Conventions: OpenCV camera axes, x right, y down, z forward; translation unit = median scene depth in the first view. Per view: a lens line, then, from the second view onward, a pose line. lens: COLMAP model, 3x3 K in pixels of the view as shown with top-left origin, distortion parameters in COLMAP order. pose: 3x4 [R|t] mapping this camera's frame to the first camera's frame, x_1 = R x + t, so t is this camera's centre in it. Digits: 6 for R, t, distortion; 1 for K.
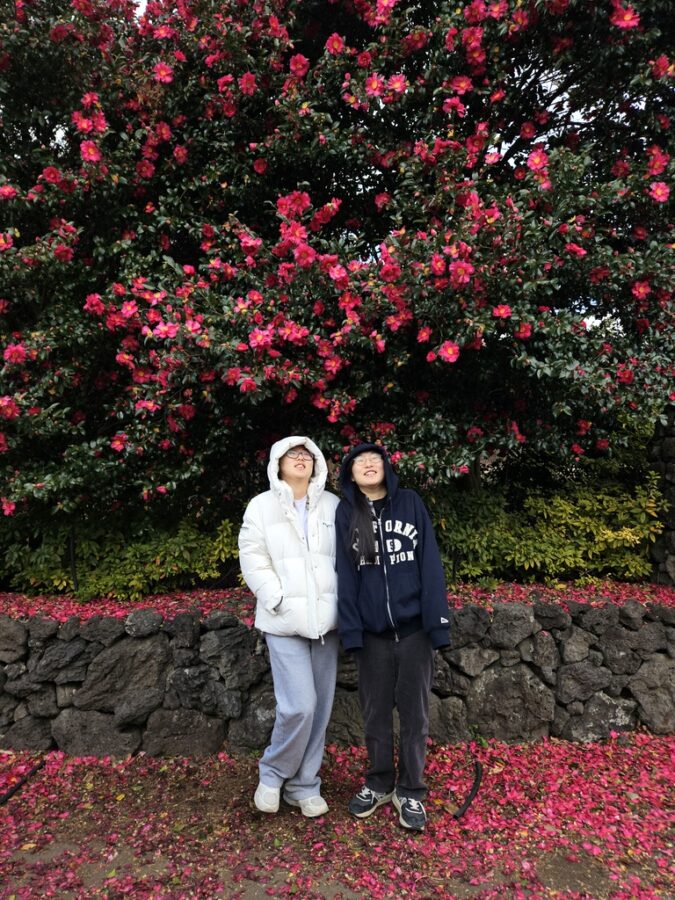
lens RADIAL K [[596.6, 0, 341.1], [0, 596.6, 446.2], [0, 0, 1]] dist [-0.012861, -0.012747]
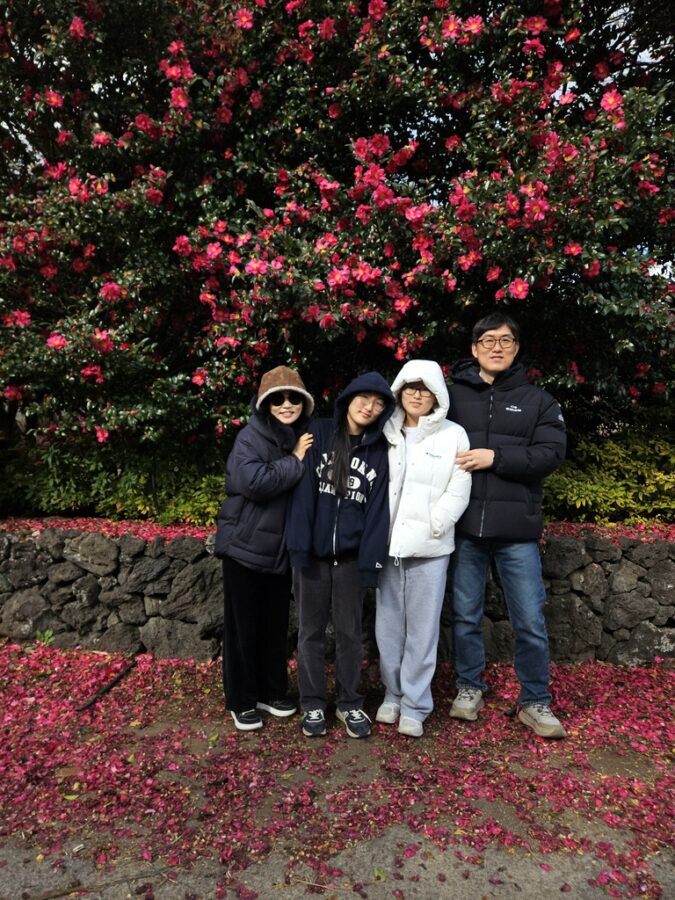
lens RADIAL K [[596.6, 0, 335.9], [0, 596.6, 446.2], [0, 0, 1]] dist [-0.012861, -0.012747]
pose [[0.997763, 0.018057, -0.064373, -0.059853], [-0.013546, 0.997466, 0.069837, 0.042679], [0.065471, -0.068808, 0.995479, -0.075060]]
